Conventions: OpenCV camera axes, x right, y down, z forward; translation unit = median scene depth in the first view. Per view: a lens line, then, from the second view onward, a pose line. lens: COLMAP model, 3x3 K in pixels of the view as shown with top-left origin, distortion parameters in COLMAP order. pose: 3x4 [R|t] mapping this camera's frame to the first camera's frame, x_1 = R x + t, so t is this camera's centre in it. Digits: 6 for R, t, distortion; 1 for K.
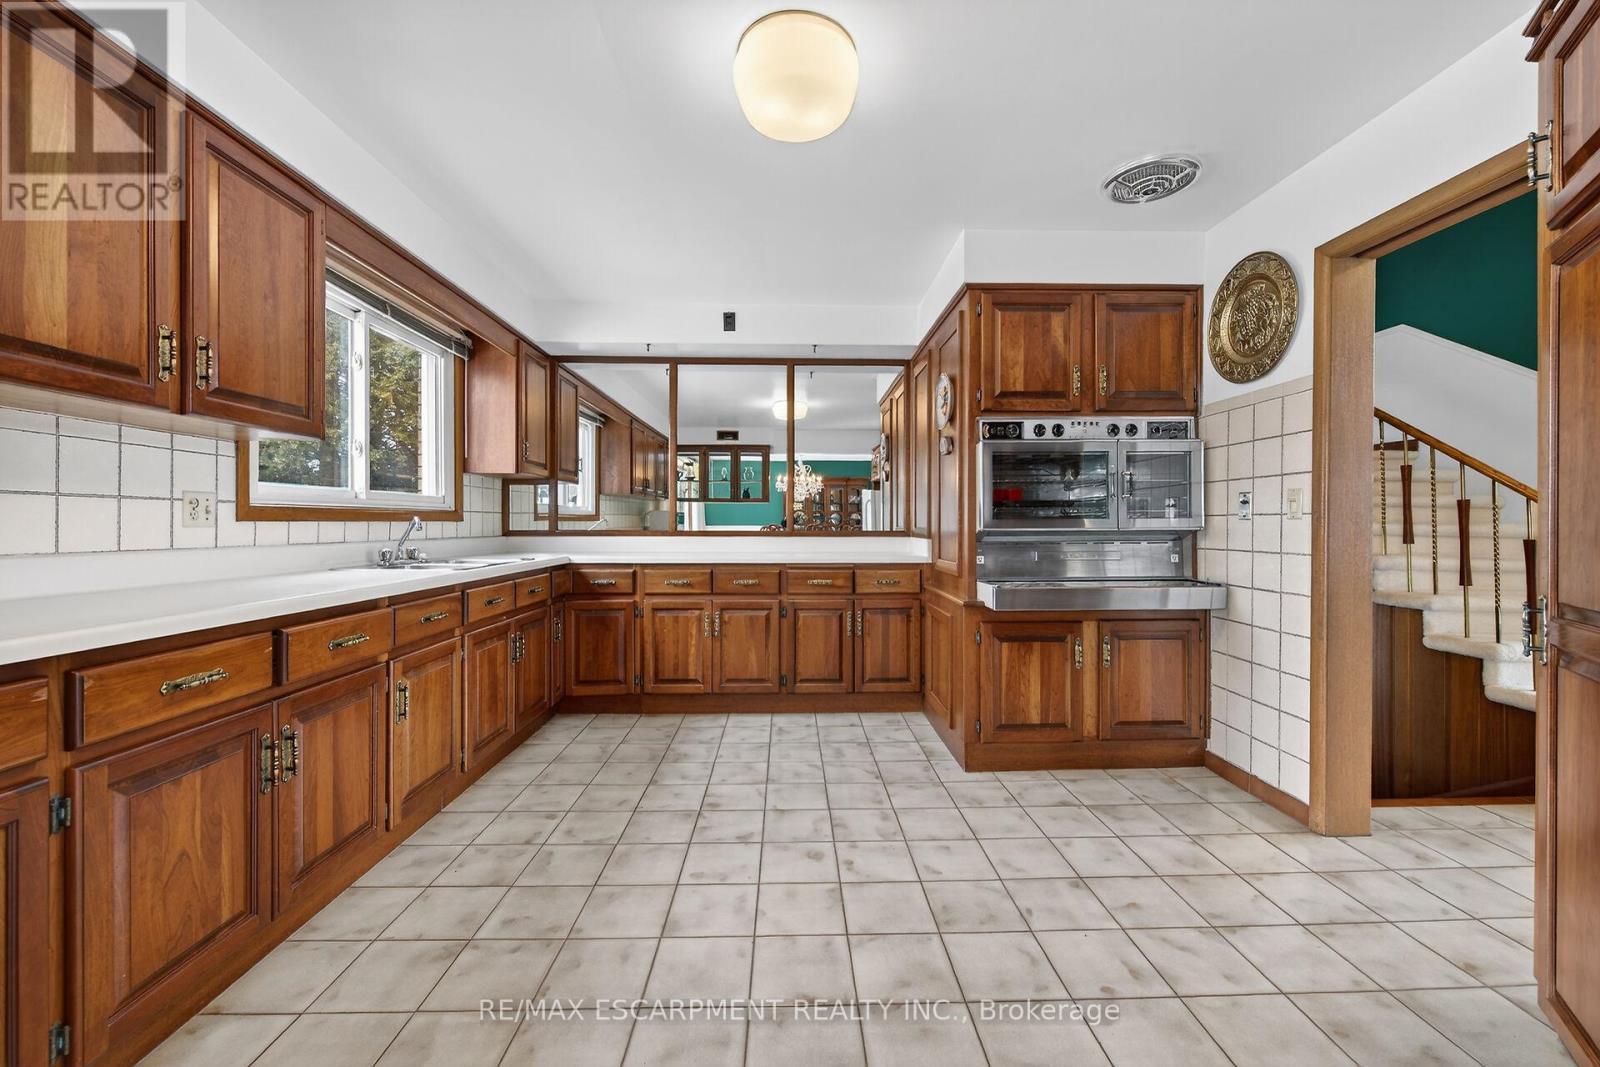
lens RADIAL K [[653.2, 0, 801.0], [0, 653.2, 523.0], [0, 0, 1]] dist [0.000403, -0.000467]
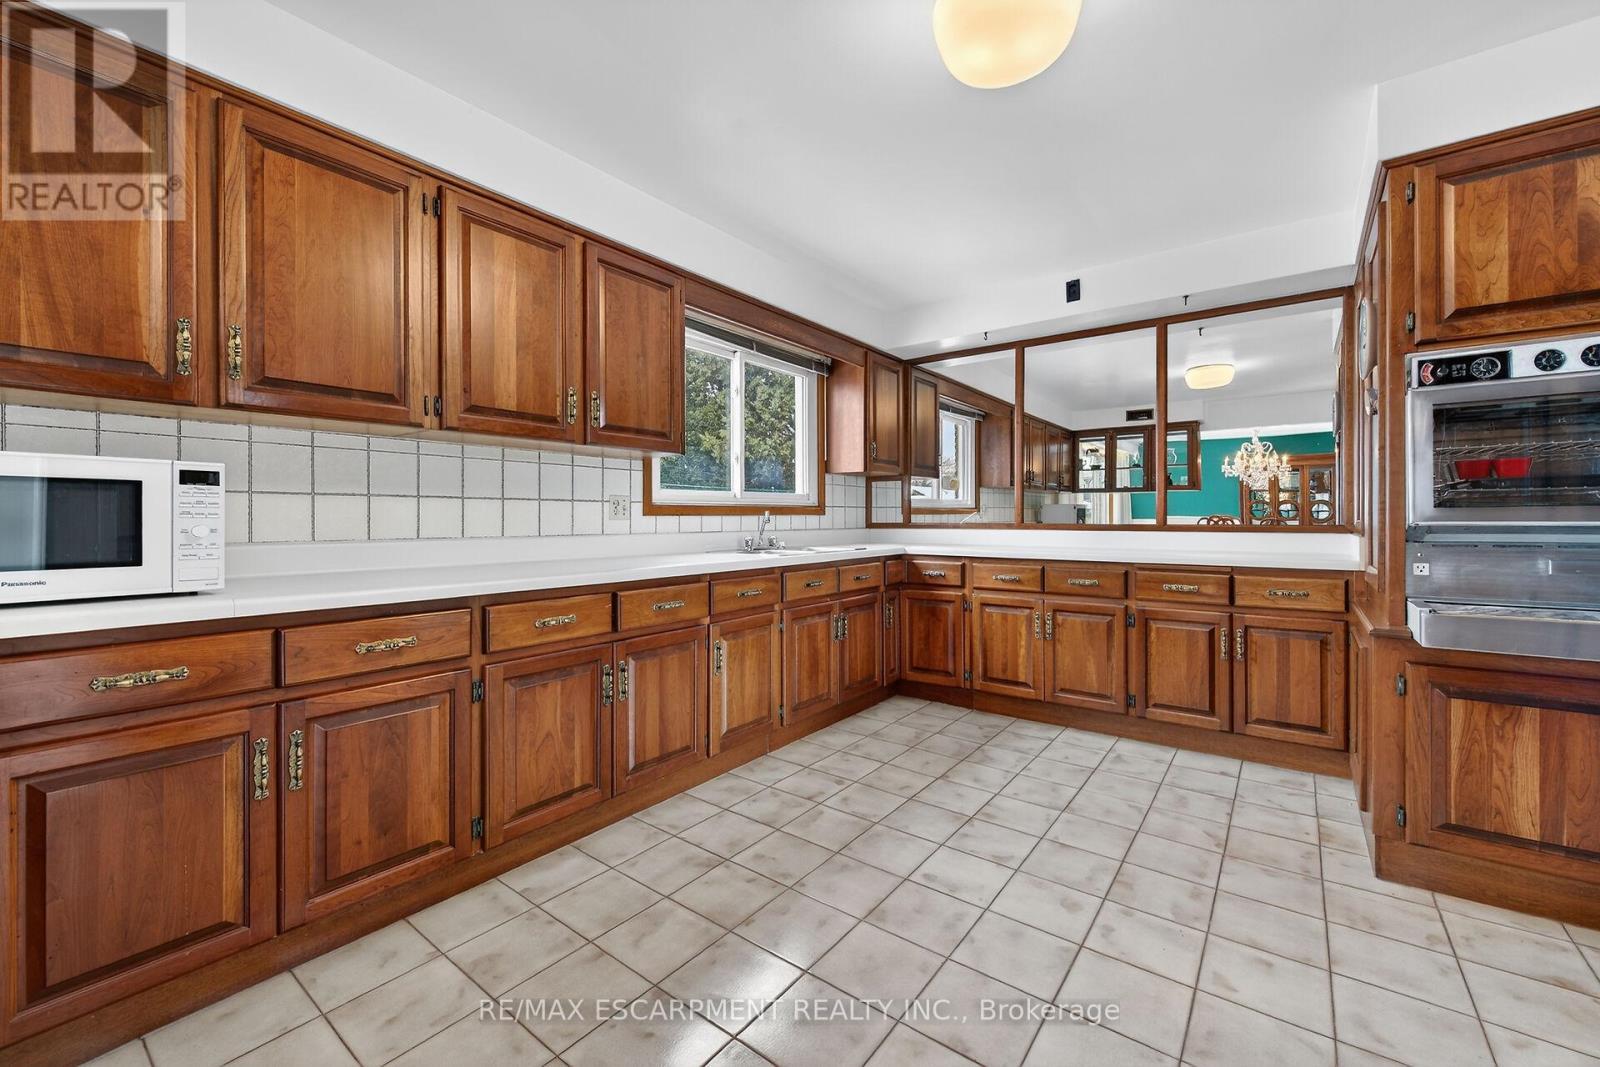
lens RADIAL K [[648.7, 0, 790.2], [0, 648.7, 516.8], [0, 0, 1]] dist [0.002026, -0.000260]
pose [[0.771939, -0.003654, -0.635686, 0.205509], [0.003983, 0.999992, -0.000911, 0.001492], [0.635684, -0.001829, 0.771947, 0.084774]]
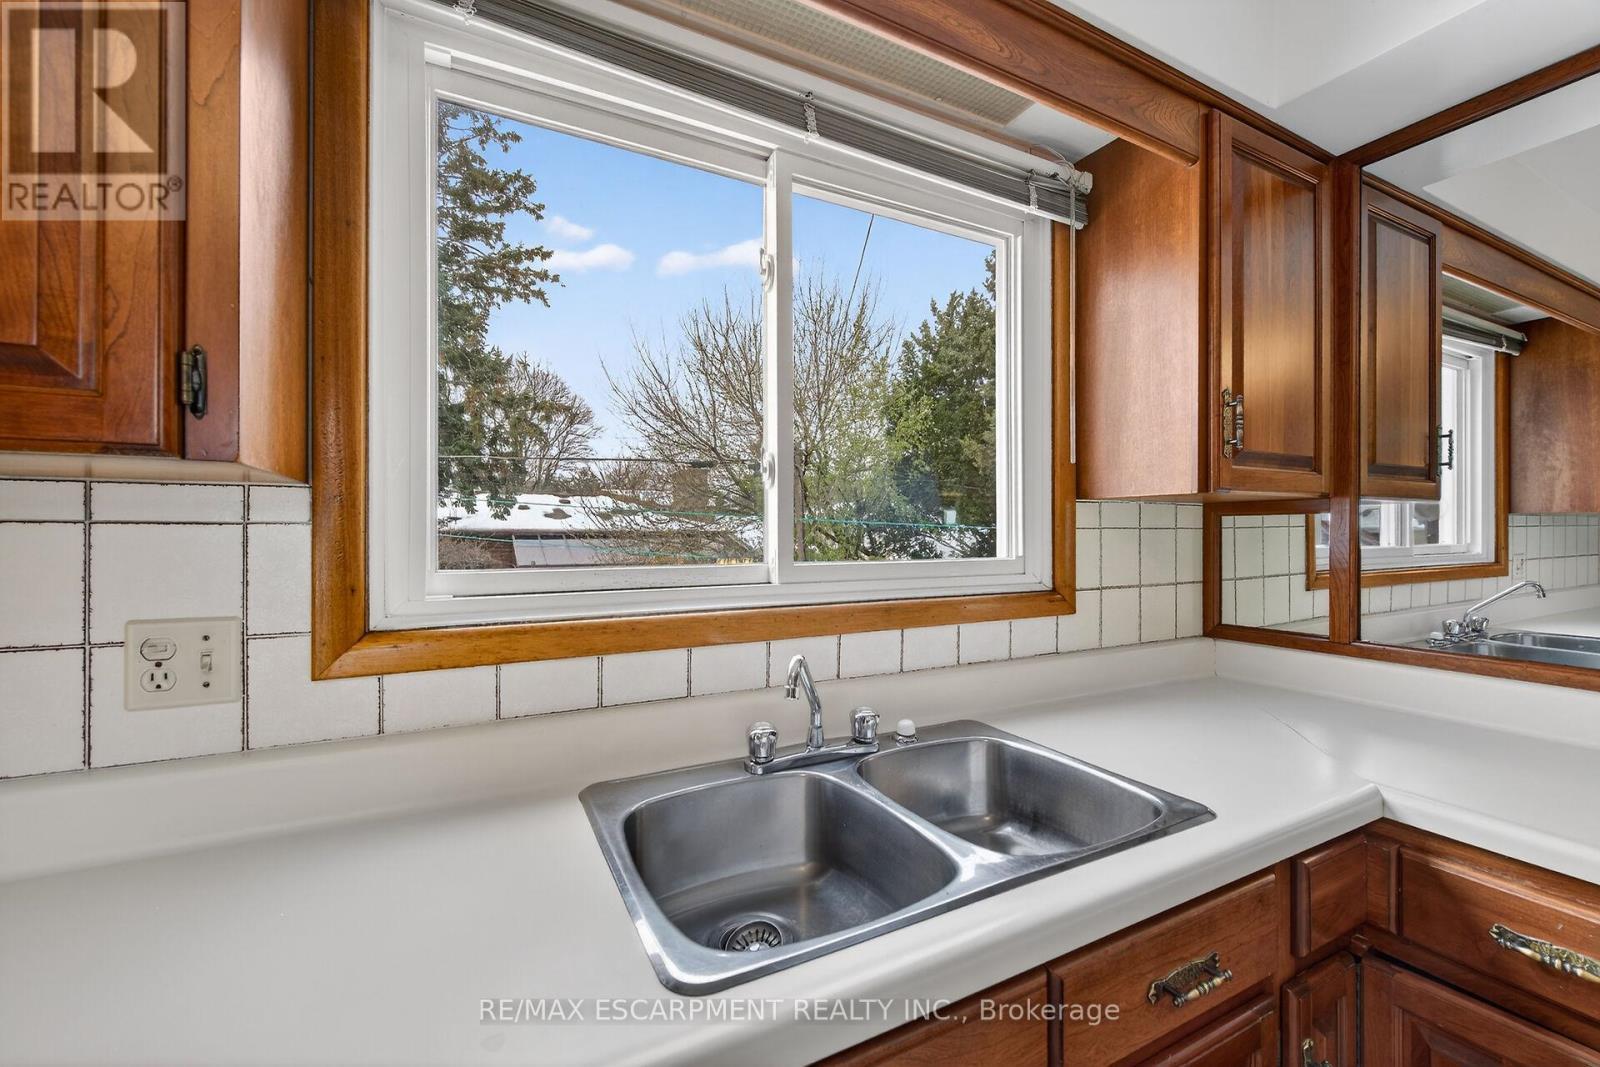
lens RADIAL K [[648.8, 0, 817.6], [0, 648.8, 528.1], [0, 0, 1]] dist [0.001381, -0.000052]
pose [[0.452047, -0.006110, -0.891973, -0.268433], [0.004600, 0.999979, -0.004518, -0.069434], [0.891982, -0.002061, 0.452065, 0.810720]]
